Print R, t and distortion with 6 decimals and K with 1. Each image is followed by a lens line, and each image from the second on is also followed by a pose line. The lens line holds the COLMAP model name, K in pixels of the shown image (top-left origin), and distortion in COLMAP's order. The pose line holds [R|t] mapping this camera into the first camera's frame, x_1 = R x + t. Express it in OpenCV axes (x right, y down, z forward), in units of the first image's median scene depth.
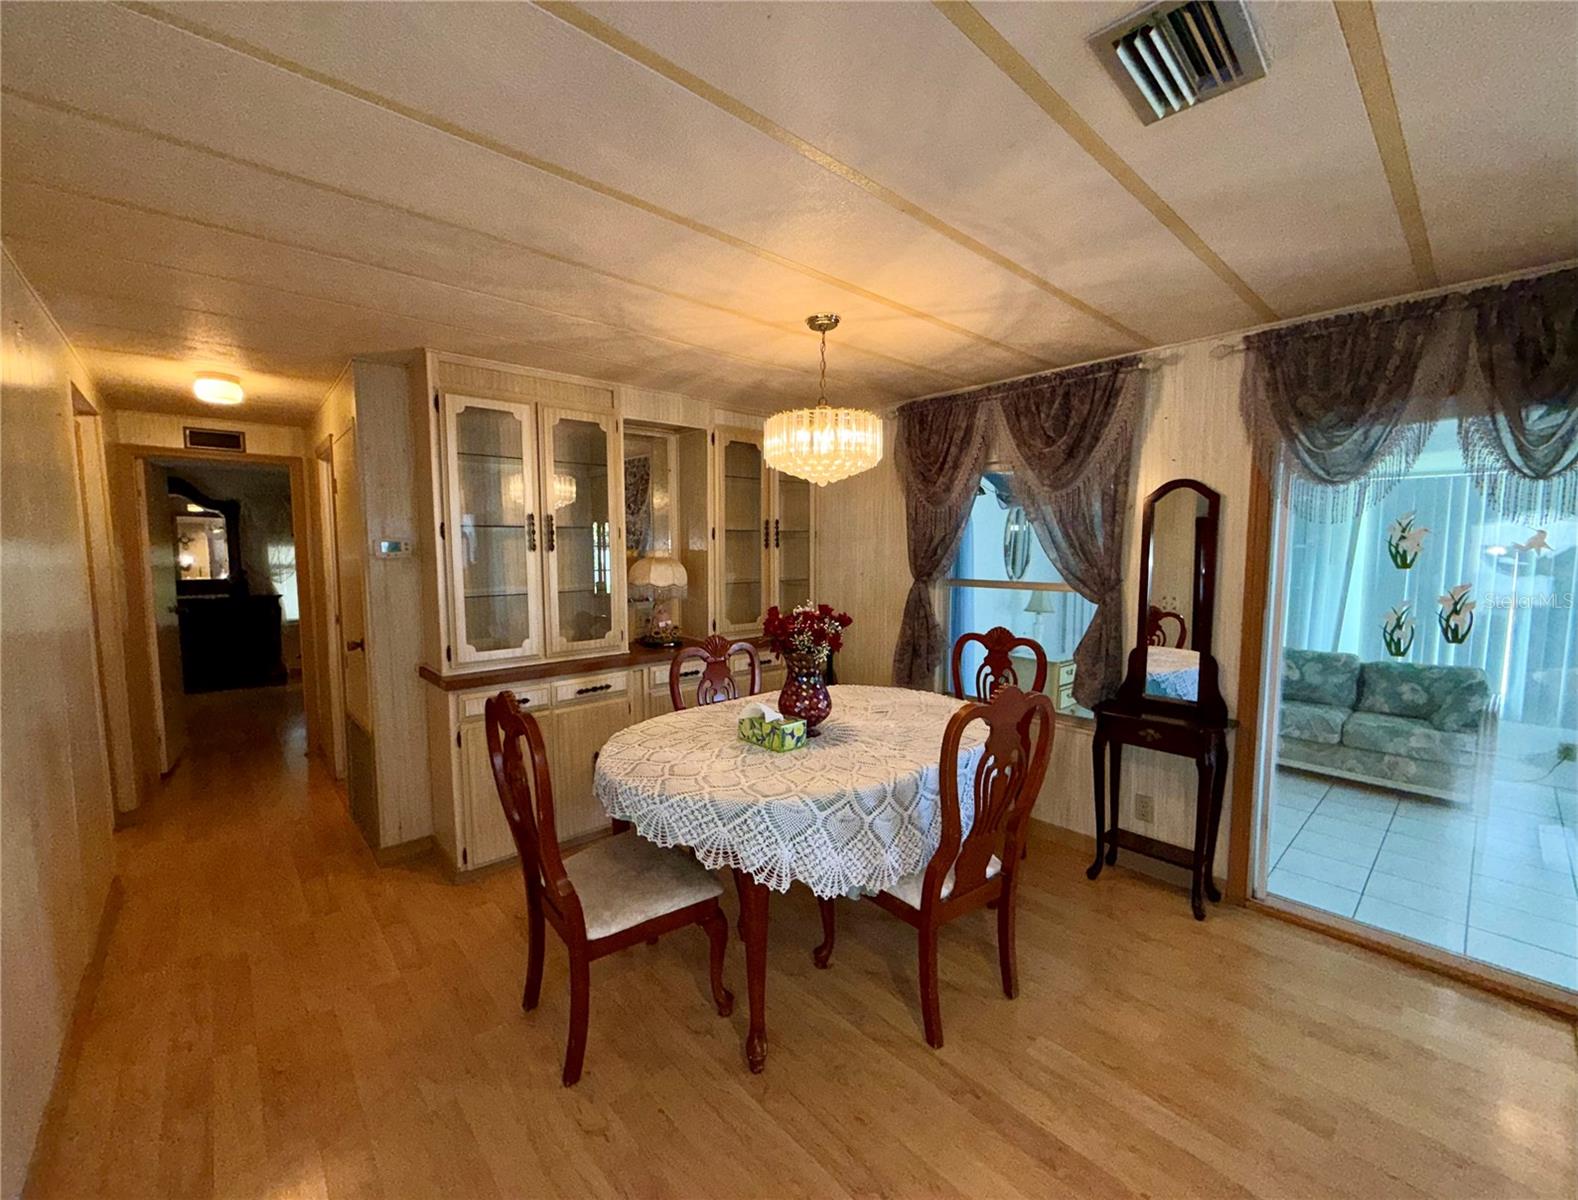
lens RADIAL K [[640.1, 0, 789.0], [0, 640.1, 600.0], [0, 0, 1]] dist [0.002566, 0.000403]
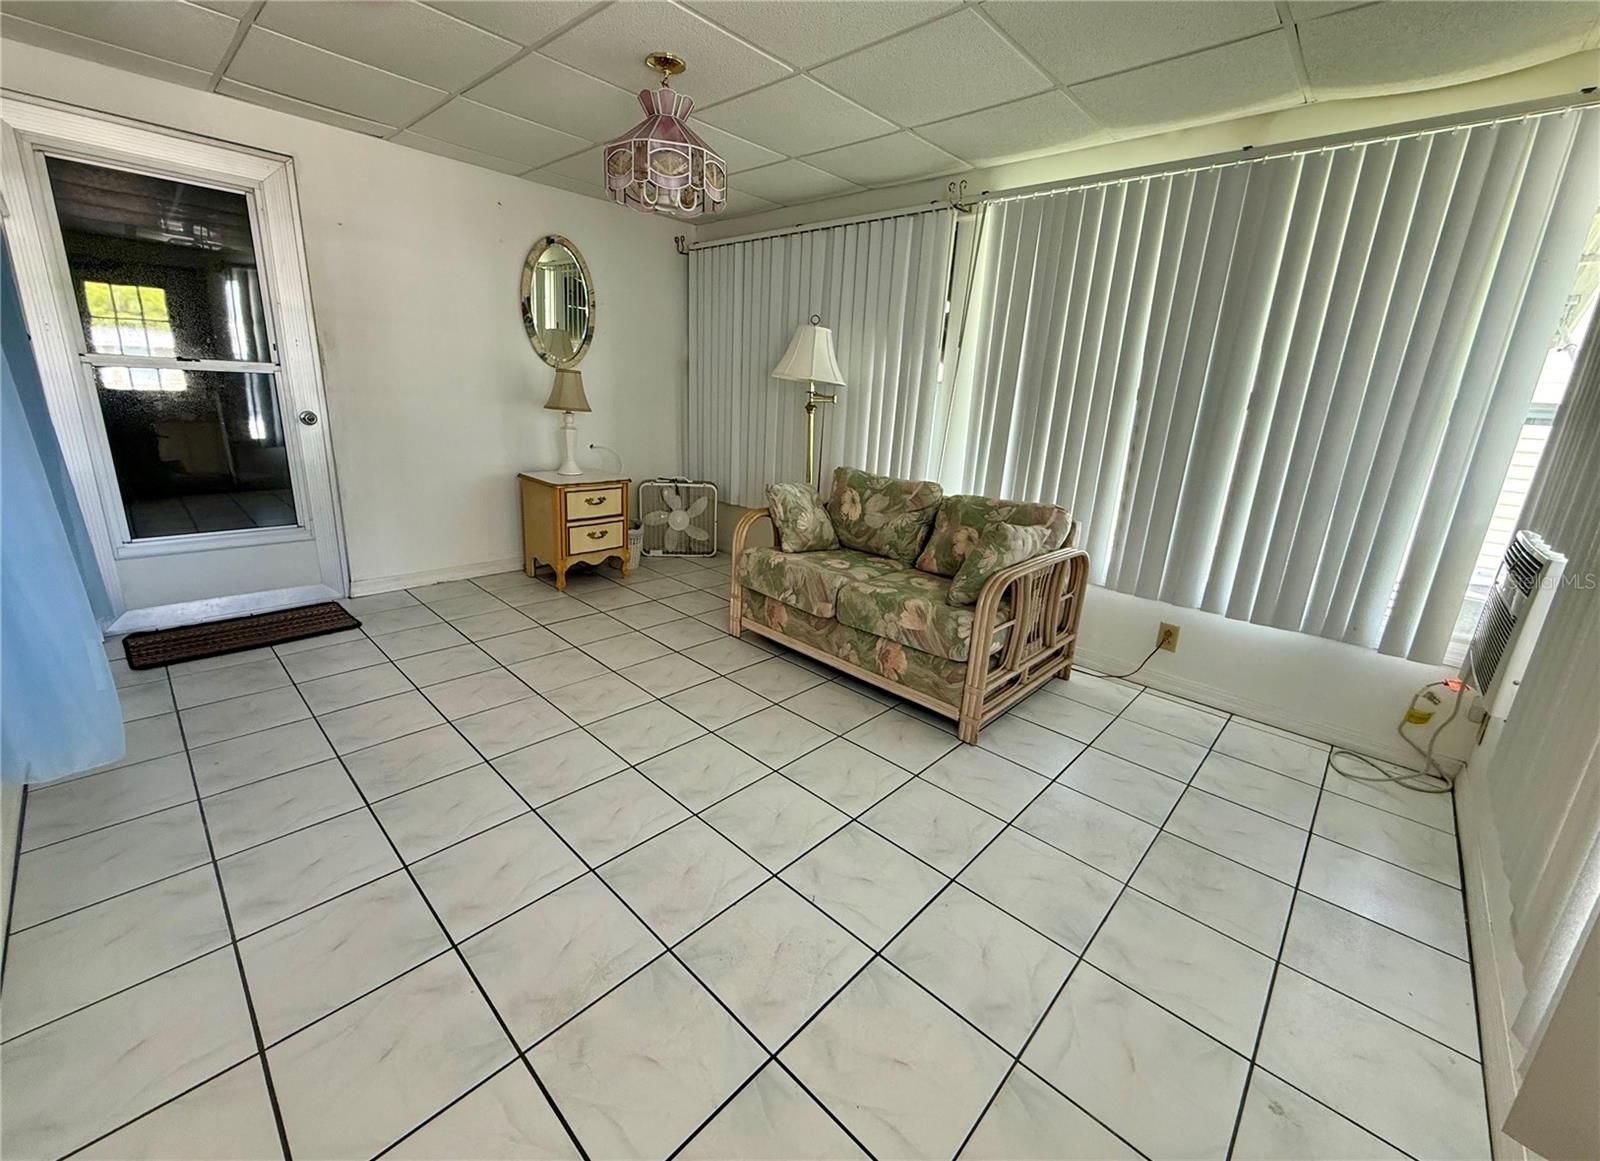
lens RADIAL K [[639.2, 0, 803.4], [0, 639.2, 566.0], [0, 0, 1]] dist [-0.000242, 0.000003]
pose [[0.995357, 0.026026, 0.092666, 0.768070], [-0.042883, 0.981827, 0.184868, 0.057879], [-0.086171, -0.187983, 0.978385, 0.395600]]
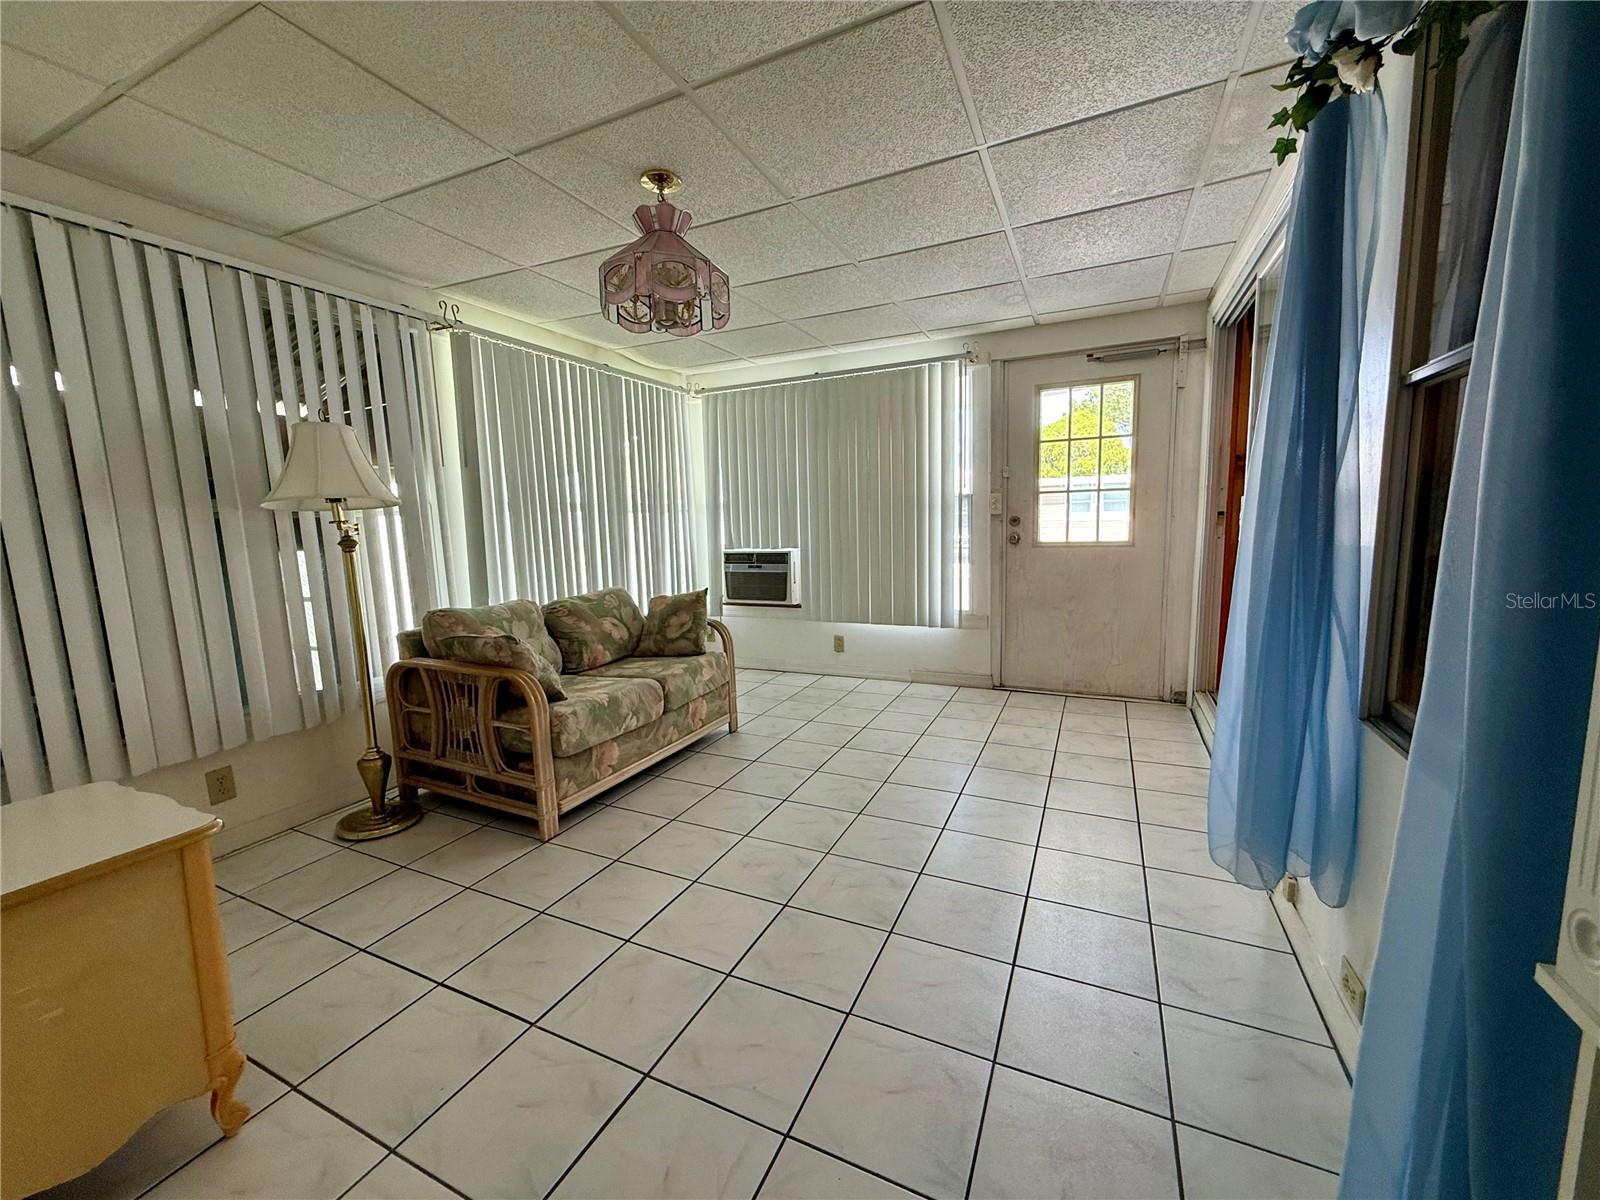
lens RADIAL K [[636.7, 0, 795.3], [0, 636.7, 599.3], [0, 0, 1]] dist [-0.000196, 0.000104]
pose [[-0.378400, -0.113187, 0.918696, 0.183753], [0.103013, 0.981181, 0.163315, 0.005529], [-0.919892, 0.156436, -0.359619, 1.097022]]
